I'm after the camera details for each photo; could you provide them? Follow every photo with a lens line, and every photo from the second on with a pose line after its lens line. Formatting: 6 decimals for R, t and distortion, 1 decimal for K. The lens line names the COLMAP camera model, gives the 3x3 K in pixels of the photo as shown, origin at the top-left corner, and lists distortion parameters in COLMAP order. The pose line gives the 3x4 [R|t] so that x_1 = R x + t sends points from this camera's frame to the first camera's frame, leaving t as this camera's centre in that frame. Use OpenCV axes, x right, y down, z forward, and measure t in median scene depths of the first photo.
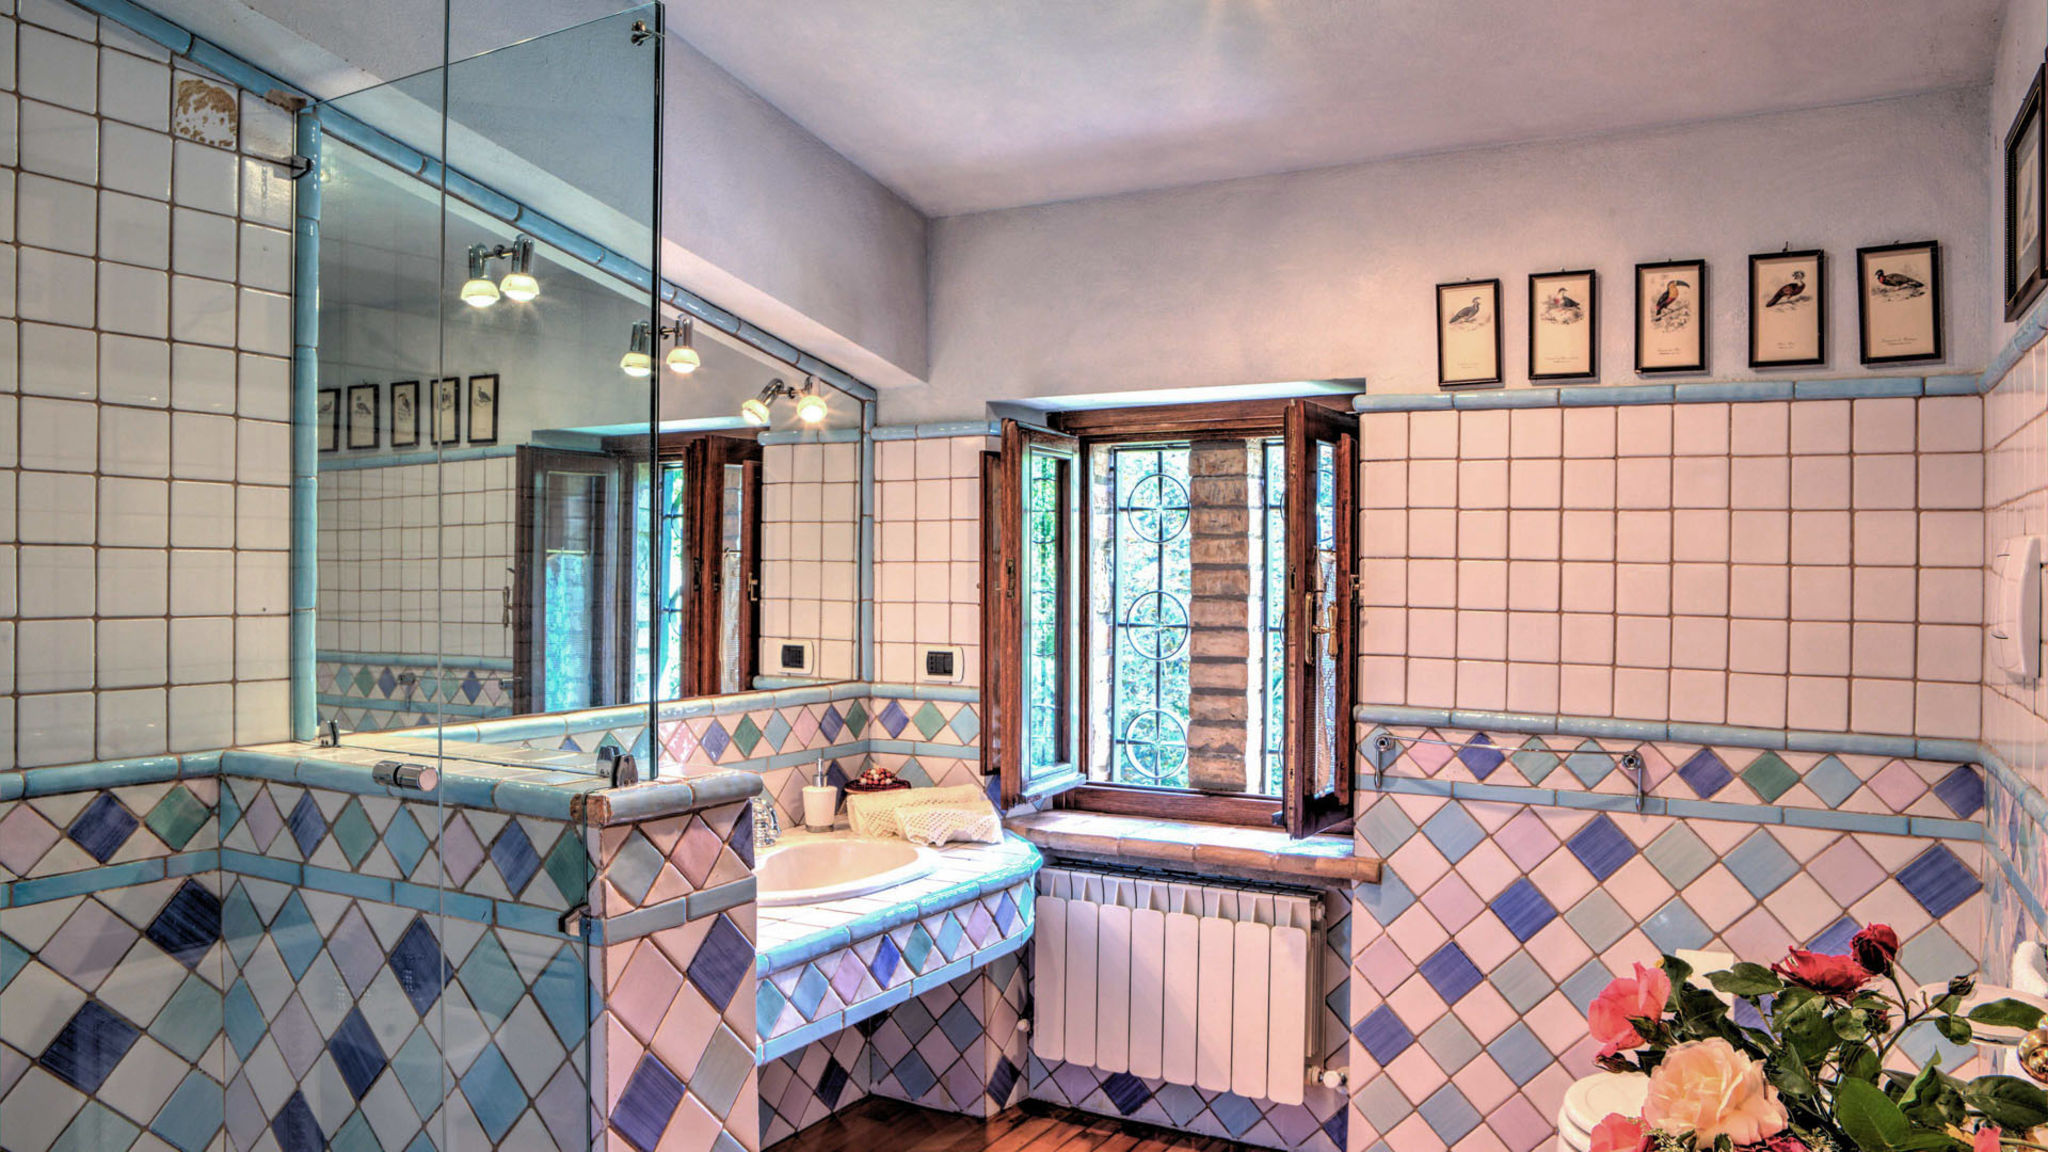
lens RADIAL K [[1427.8, 0, 1032.5], [0, 1427.8, 582.9], [0, 0, 1]] dist [-0.100877, 0.083317]
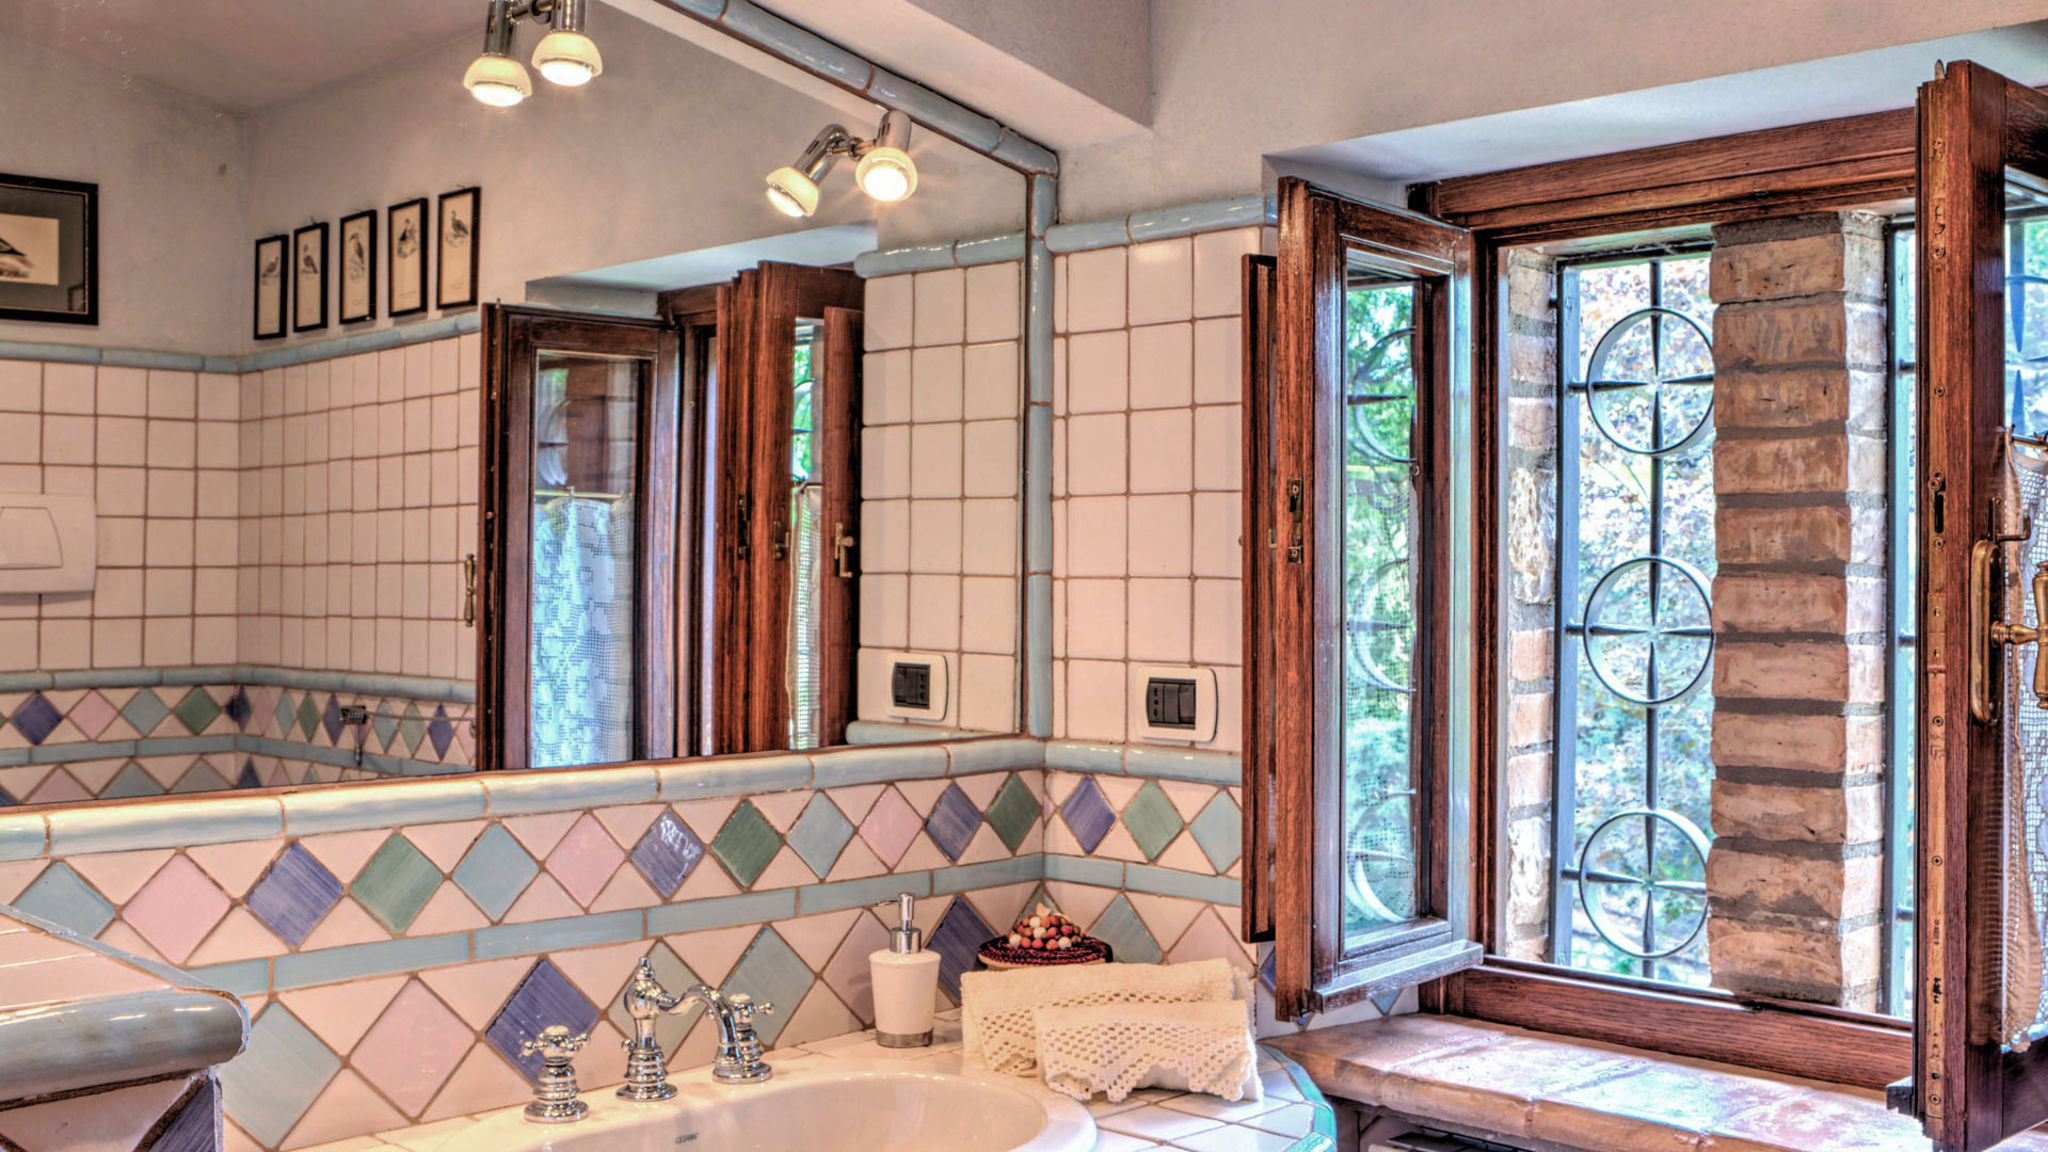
lens RADIAL K [[2088.0, 0, 1026.4], [0, 2088.0, 563.0], [0, 0, 1]] dist [-0.078354, 0.177046]
pose [[0.965076, 0.001112, -0.261966, 0.072185], [-0.004230, 0.999927, -0.011337, 0.016974], [0.261935, 0.012049, 0.965010, 0.301512]]
